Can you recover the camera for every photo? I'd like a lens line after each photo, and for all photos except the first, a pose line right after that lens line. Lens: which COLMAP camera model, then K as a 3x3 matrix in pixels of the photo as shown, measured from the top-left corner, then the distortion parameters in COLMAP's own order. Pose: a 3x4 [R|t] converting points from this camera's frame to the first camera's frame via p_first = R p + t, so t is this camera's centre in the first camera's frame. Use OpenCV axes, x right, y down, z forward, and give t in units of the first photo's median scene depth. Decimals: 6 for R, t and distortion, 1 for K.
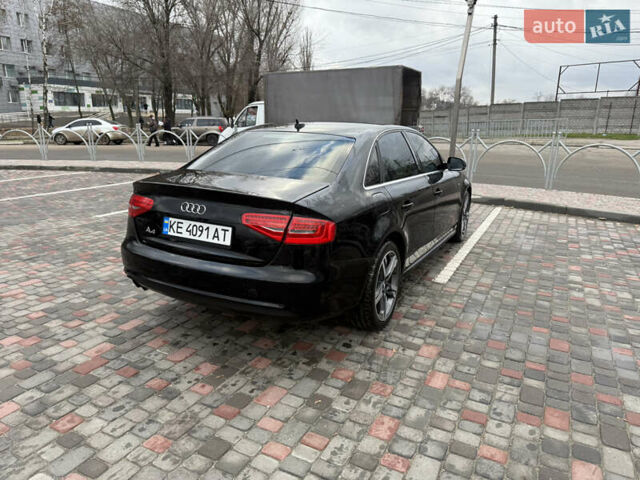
lens RADIAL K [[453.5, 0, 322.5], [0, 453.5, 241.4], [0, 0, 1]] dist [0.017230, -0.018334]
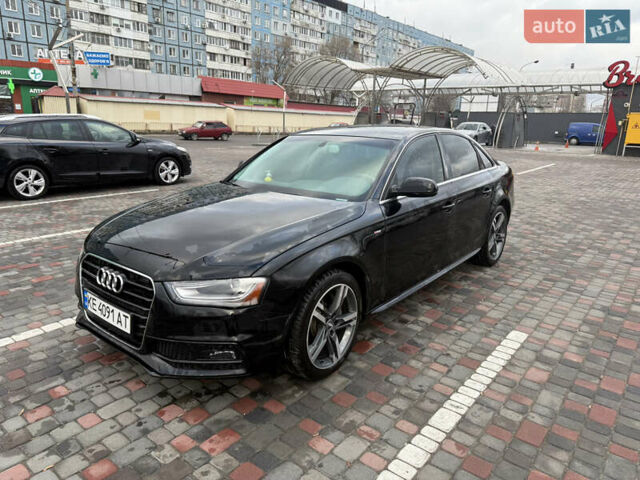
lens RADIAL K [[453.5, 0, 319.8], [0, 453.5, 239.5], [0, 0, 1]] dist [0.017230, -0.018334]
pose [[-0.980169, -0.082976, 0.179955, -0.056642], [0.015952, 0.872130, 0.489015, -0.831261], [-0.197520, 0.482188, -0.853511, 3.099159]]
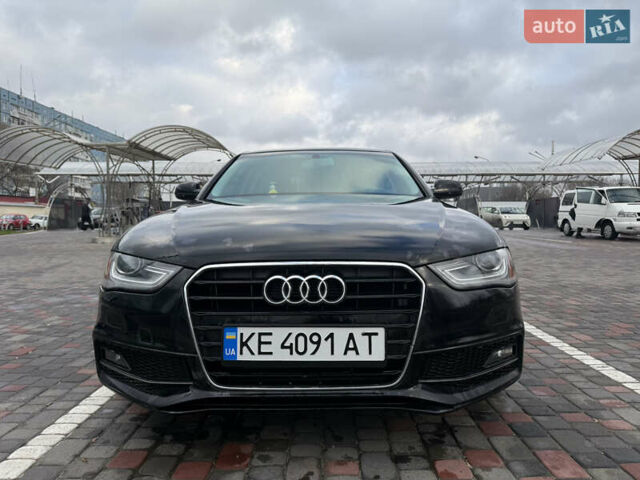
lens RADIAL K [[453.5, 0, 326.4], [0, 453.5, 241.3], [0, 0, 1]] dist [0.017230, -0.018334]
pose [[-0.885244, 0.014031, -0.464915, 0.734654], [-0.125732, 0.955115, 0.268231, -0.527587], [0.447810, 0.295904, -0.843746, 2.897295]]
